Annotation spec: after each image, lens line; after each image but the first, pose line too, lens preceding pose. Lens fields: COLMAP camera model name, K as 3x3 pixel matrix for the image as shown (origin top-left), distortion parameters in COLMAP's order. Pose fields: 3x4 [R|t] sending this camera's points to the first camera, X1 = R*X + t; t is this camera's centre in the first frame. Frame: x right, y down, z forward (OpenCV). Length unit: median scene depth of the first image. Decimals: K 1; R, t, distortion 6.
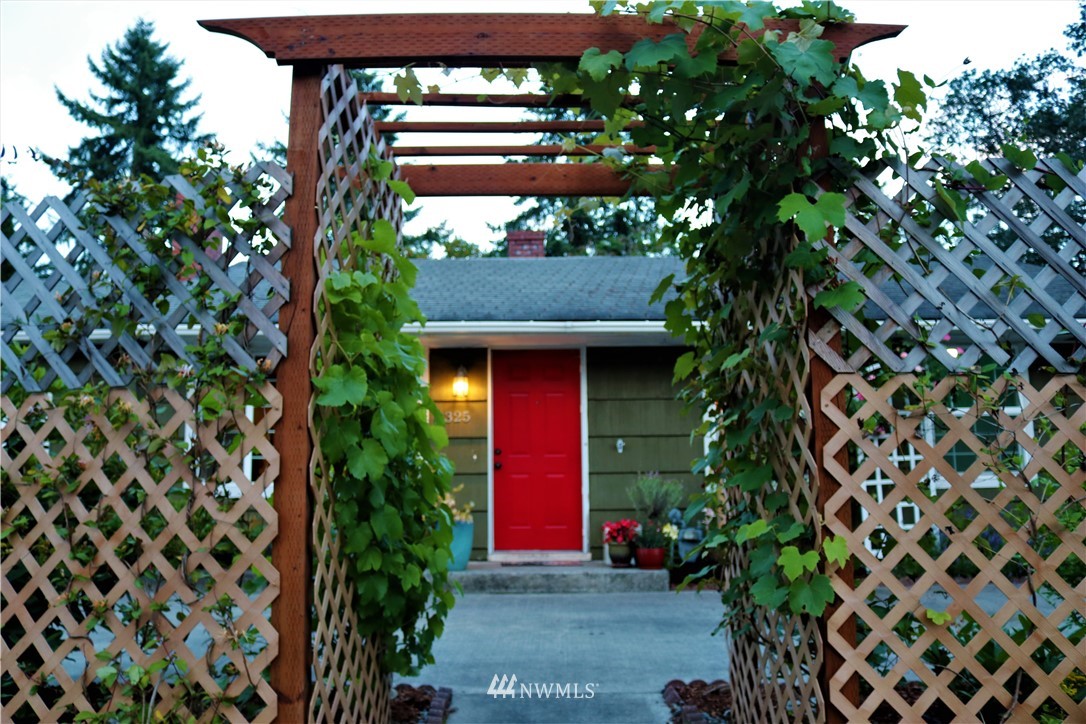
lens RADIAL K [[893.4, 0, 541.7], [0, 893.4, 364.0], [0, 0, 1]] dist [-0.140689, 0.100803]
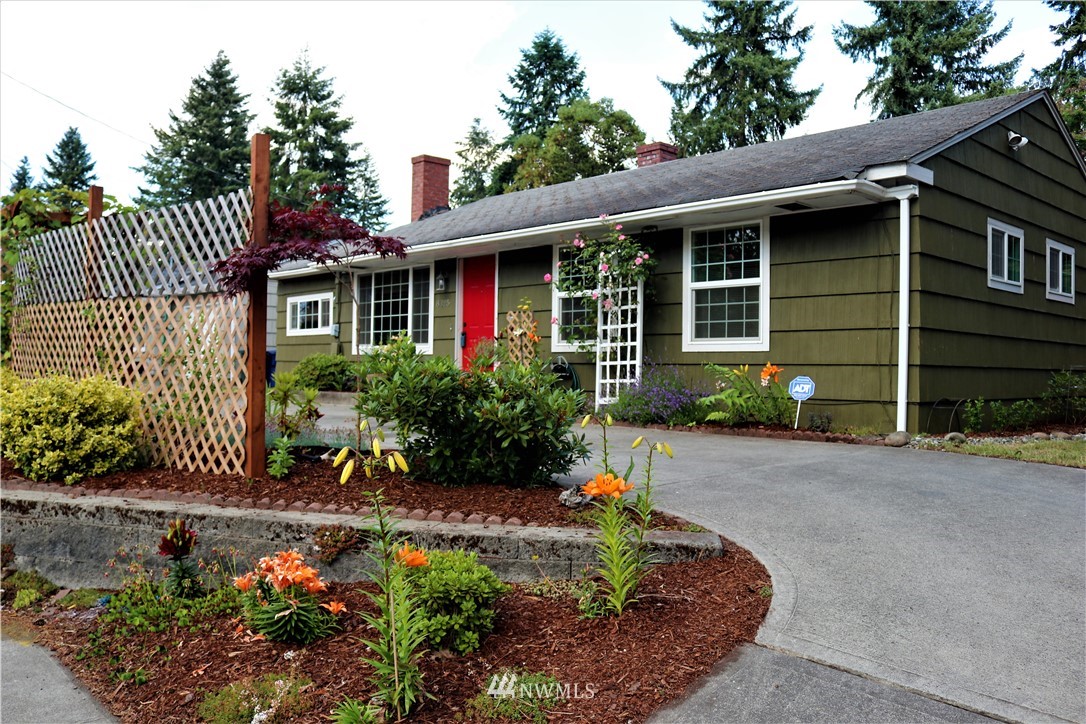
lens RADIAL K [[893.4, 0, 540.9], [0, 893.4, 367.9], [0, 0, 1]] dist [-0.140689, 0.100803]
pose [[0.678790, 0.017868, -0.734115, 0.397653], [0.088887, 0.990354, 0.106293, 0.006726], [0.728933, -0.137403, 0.670655, 0.017181]]
